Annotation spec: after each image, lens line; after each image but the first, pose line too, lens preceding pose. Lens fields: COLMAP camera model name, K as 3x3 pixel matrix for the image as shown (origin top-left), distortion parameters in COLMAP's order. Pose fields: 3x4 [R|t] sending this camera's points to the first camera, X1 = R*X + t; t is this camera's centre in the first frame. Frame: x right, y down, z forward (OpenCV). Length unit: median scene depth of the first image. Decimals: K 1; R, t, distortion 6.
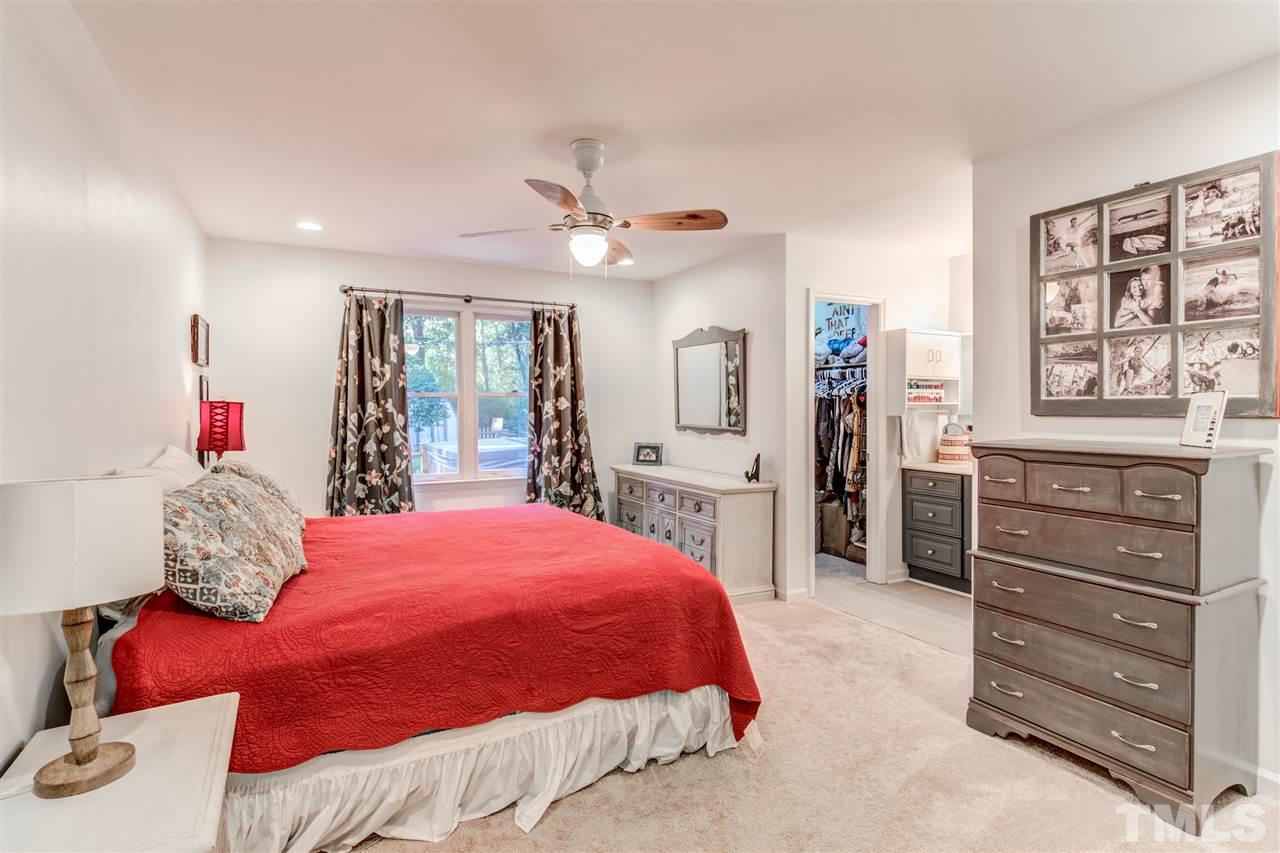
lens RADIAL K [[670.8, 0, 644.6], [0, 670.8, 410.9], [0, 0, 1]] dist [0.004624, 0.000161]
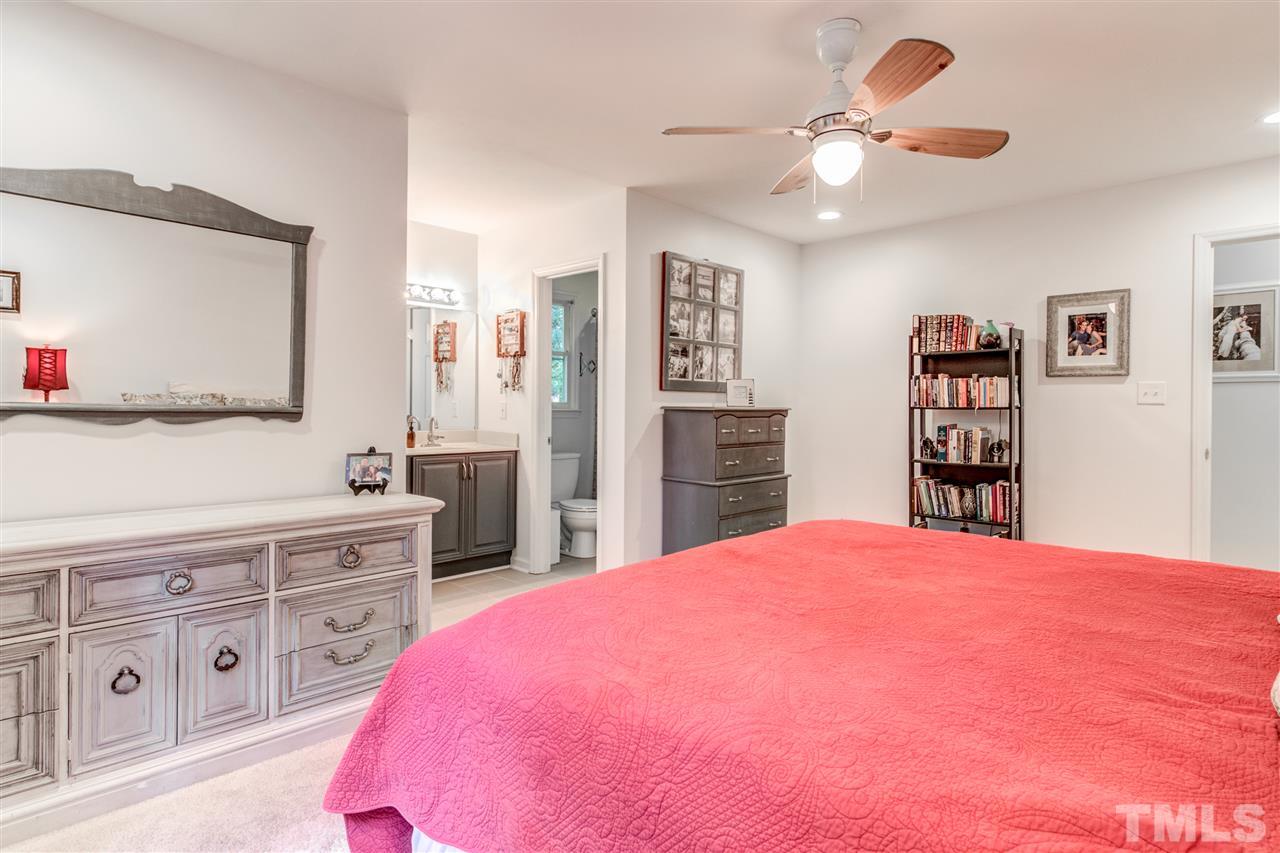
lens RADIAL K [[670.8, 0, 644.6], [0, 670.8, 410.9], [0, 0, 1]] dist [0.004624, 0.000161]
pose [[-0.320548, -0.007607, 0.947202, -0.858599], [-0.001128, 0.999970, 0.007649, 0.044836], [-0.947232, 0.001383, -0.320547, 1.683041]]
